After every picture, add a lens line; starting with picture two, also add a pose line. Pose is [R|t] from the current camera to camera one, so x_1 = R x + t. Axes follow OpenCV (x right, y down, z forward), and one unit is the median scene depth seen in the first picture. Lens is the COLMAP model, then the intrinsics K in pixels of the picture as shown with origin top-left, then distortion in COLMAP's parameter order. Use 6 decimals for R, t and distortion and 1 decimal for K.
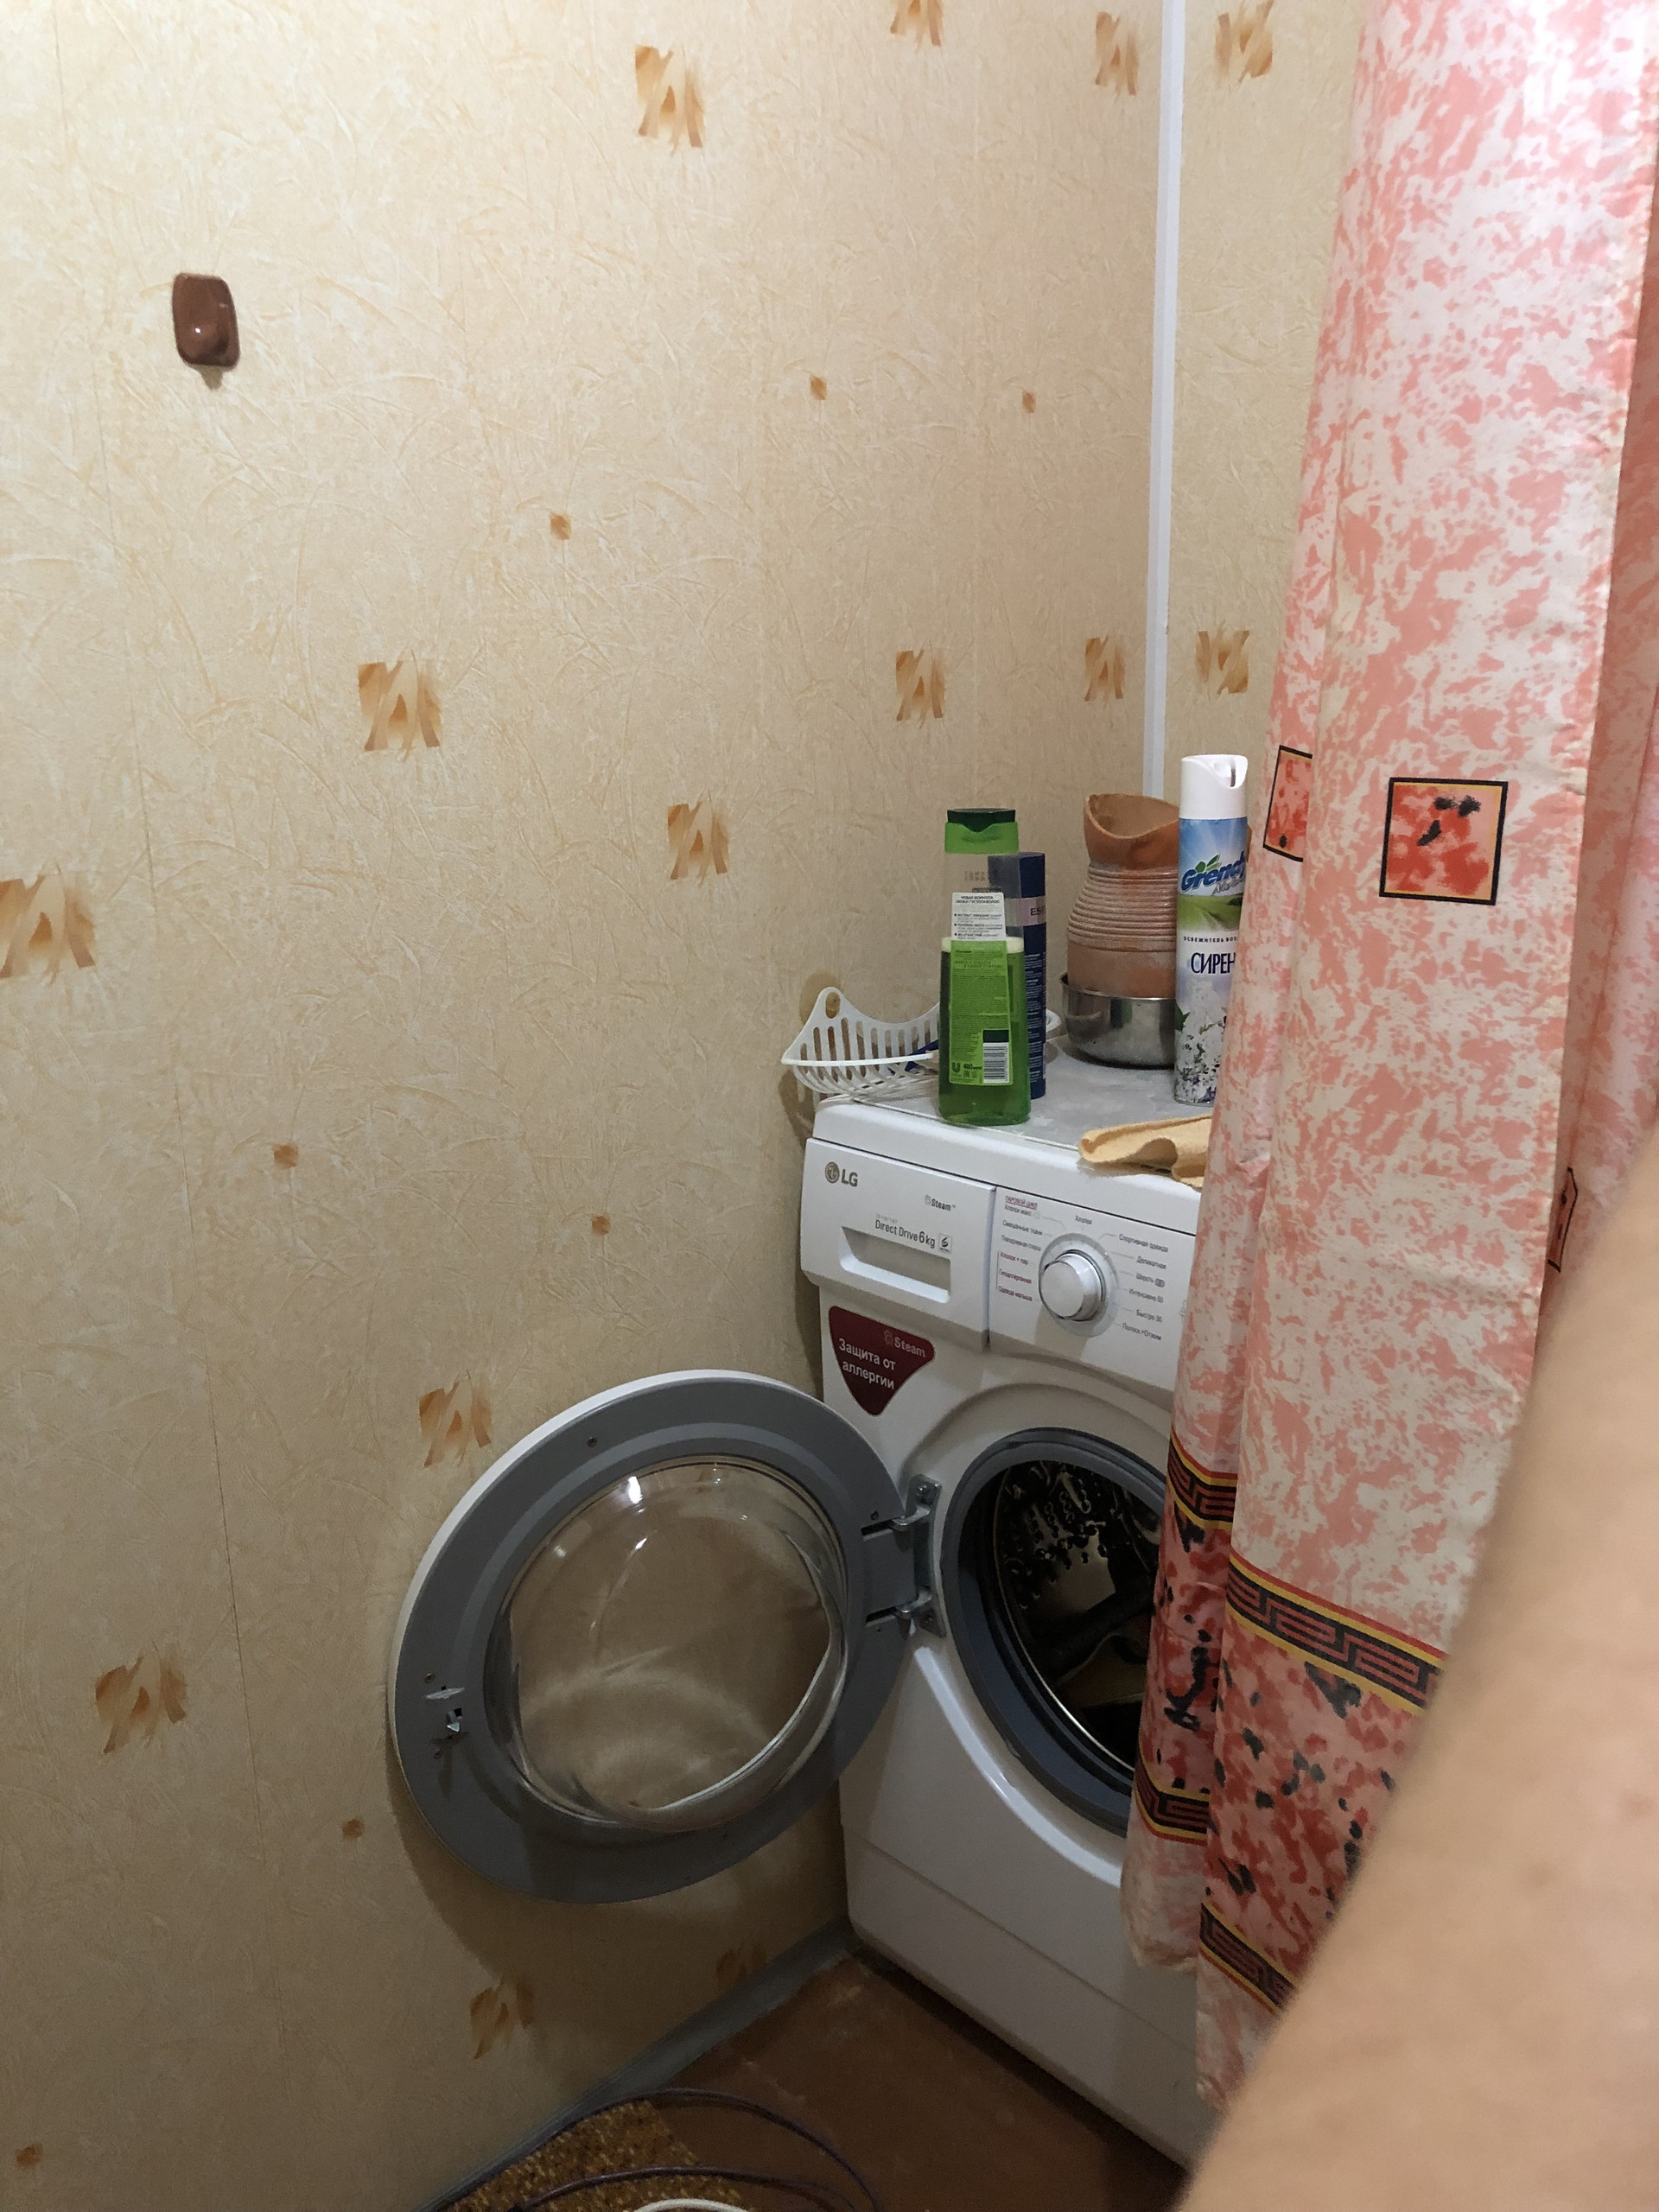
lens RADIAL K [[1806.6, 0, 829.3], [0, 1806.6, 1107.7], [0, 0, 1]] dist [0.012331, 0.005309]
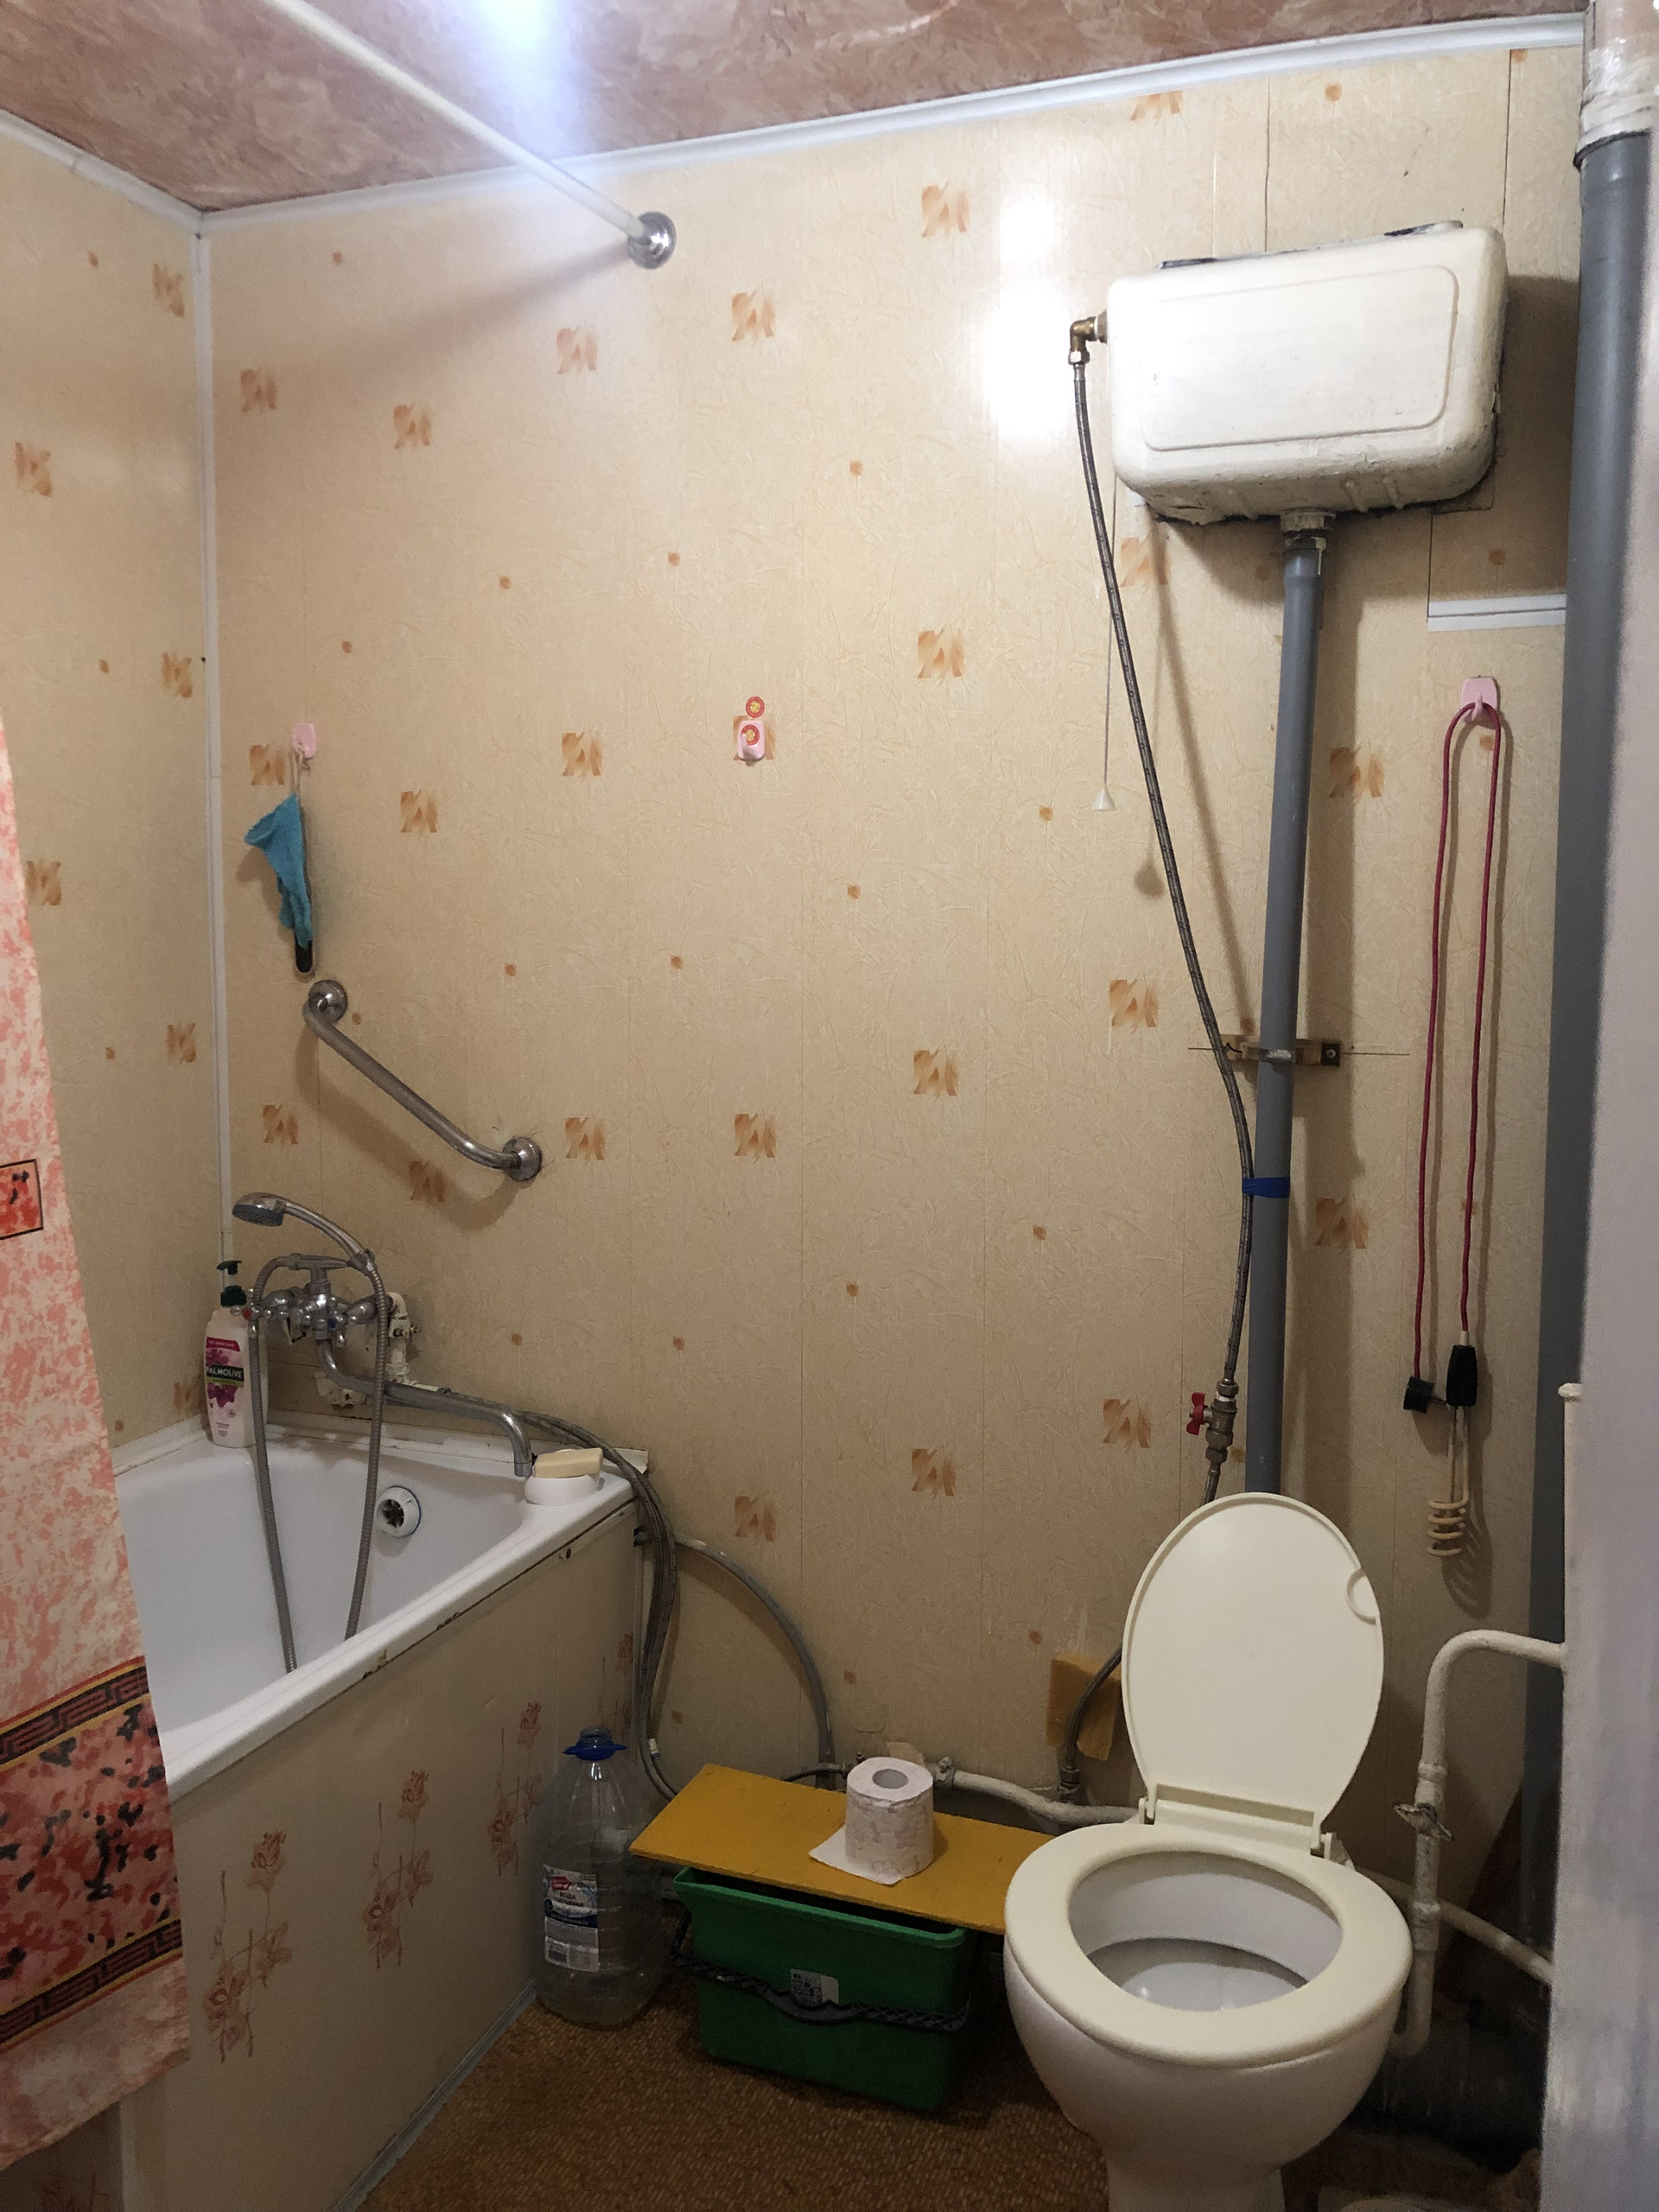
lens RADIAL K [[1806.6, 0, 831.7], [0, 1806.6, 1106.9], [0, 0, 1]] dist [0.012331, 0.005309]
pose [[-0.426139, -0.085559, 0.900603, -1.449345], [0.222485, 0.955031, 0.196003, -0.383757], [-0.876873, 0.283895, -0.387940, 0.958792]]
